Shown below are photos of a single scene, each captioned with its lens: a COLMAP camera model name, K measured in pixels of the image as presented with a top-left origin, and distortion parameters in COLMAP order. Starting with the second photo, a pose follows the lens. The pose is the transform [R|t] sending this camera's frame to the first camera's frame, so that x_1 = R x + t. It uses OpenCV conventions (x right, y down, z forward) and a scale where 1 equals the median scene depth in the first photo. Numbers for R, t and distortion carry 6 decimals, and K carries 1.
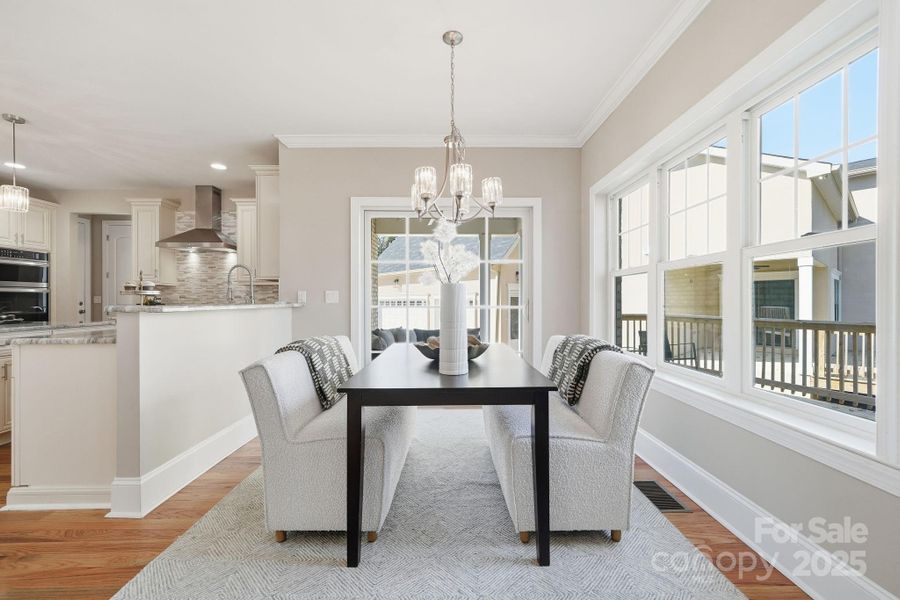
lens RADIAL K [[374.1, 0, 453.2], [0, 374.1, 300.2], [0, 0, 1]] dist [0.006753, 0.000482]
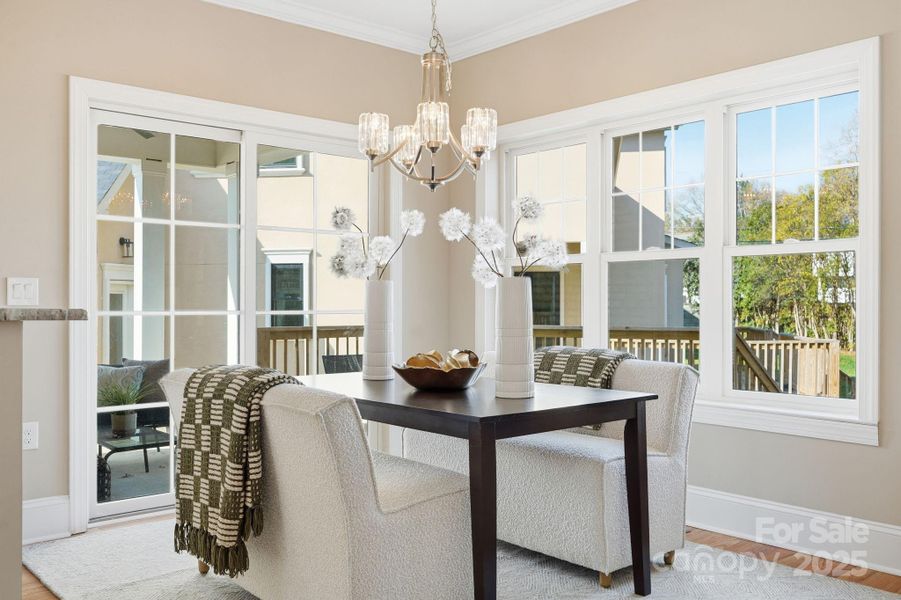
lens RADIAL K [[811.4, 0, 451.4], [0, 811.4, 297.8], [0, 0, 1]] dist [0.002815, 0.011661]
pose [[0.760097, 0.004135, 0.649797, -0.400783], [-0.001553, 0.999988, -0.004547, 0.001989], [-0.649808, 0.002447, 0.760094, -0.050586]]
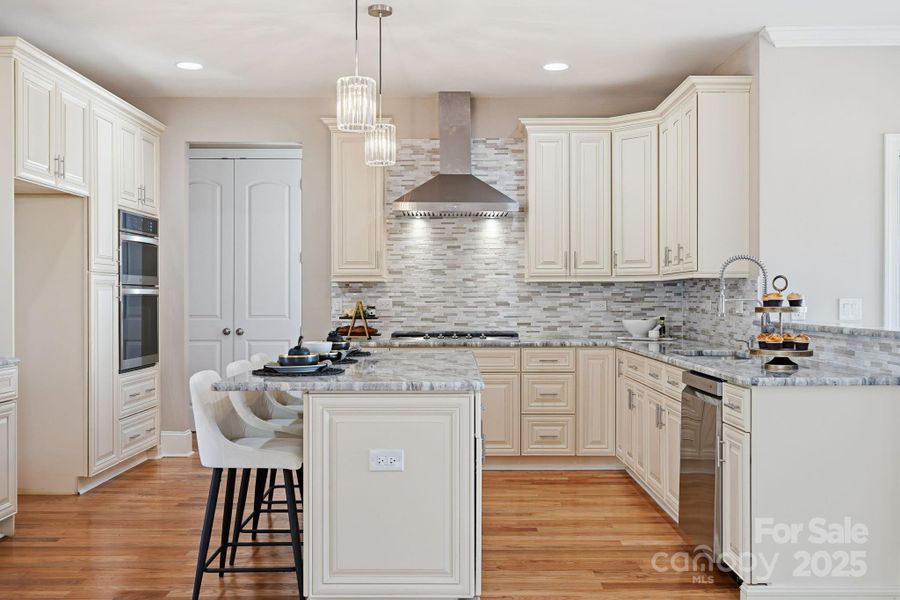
lens RADIAL K [[909.1, 0, 457.9], [0, 909.1, 296.2], [0, 0, 1]] dist [-0.000044, 0.000000]
pose [[0.999982, 0.001689, 0.005764, -0.658955], [-0.001690, 0.999999, 0.000292, -0.019810], [-0.005764, -0.000301, 0.999983, -0.270169]]
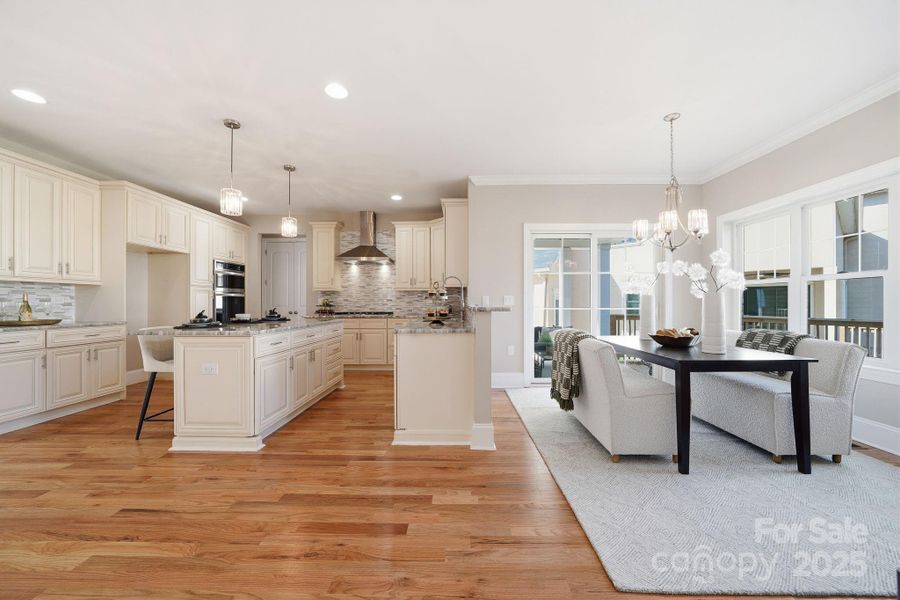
lens RADIAL K [[336.3, 0, 455.3], [0, 336.3, 303.2], [0, 0, 1]] dist [-0.005850, 0.000034]
pose [[0.999935, 0.000055, -0.011361, -0.351253], [-0.000022, 0.999996, 0.002884, -0.001862], [0.011361, -0.002883, 0.999931, -0.116933]]
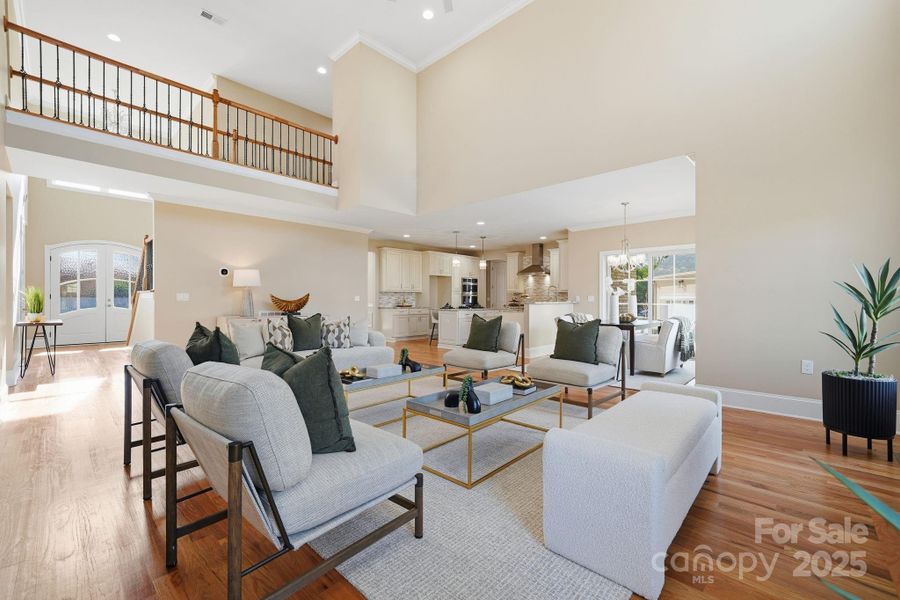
lens RADIAL K [[382.4, 0, 449.5], [0, 382.4, 300.3], [0, 0, 1]] dist [0.001441, 0.001893]
pose [[0.722955, 0.004744, -0.690879, 0.429137], [-0.002433, 0.999988, 0.004320, -0.004954], [0.690891, -0.001442, 0.722958, -0.814998]]
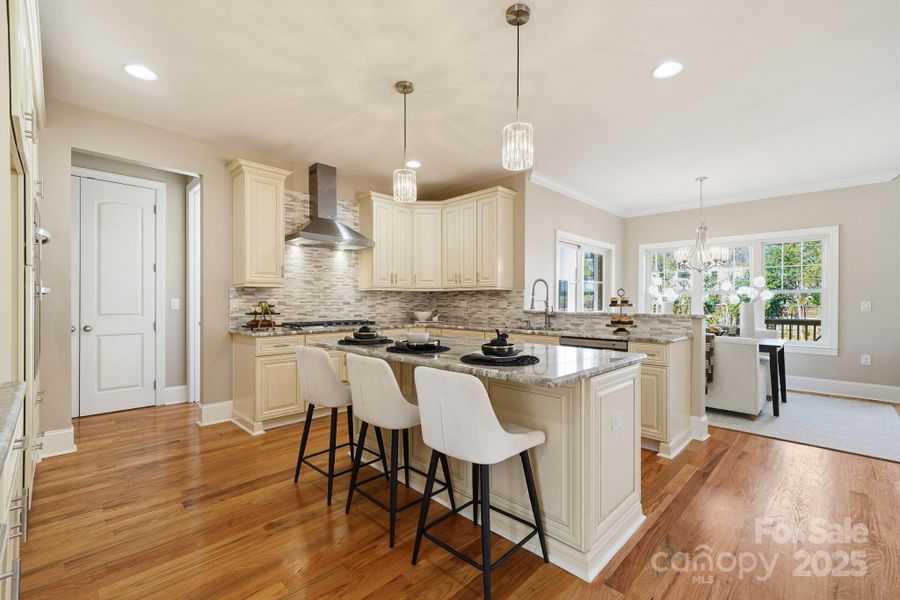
lens RADIAL K [[382.4, 0, 458.5], [0, 382.4, 307.4], [0, 0, 1]] dist [0.001441, 0.001893]
pose [[0.693486, -0.007427, 0.720432, -1.048749], [-0.004664, 0.999880, 0.014797, -0.013639], [-0.720455, -0.013621, 0.693368, 0.218812]]
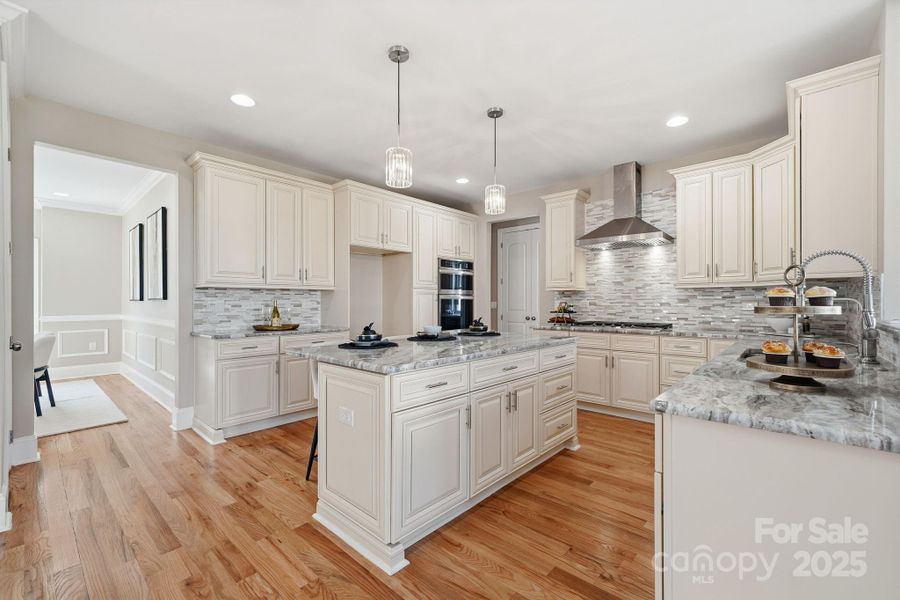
lens RADIAL K [[382.4, 0, 452.1], [0, 382.4, 301.9], [0, 0, 1]] dist [0.001441, 0.001893]
pose [[0.744527, 0.001011, -0.667592, -0.390656], [0.000322, 0.999998, 0.001873, -0.014980], [0.667593, -0.001609, 0.744525, 0.152763]]
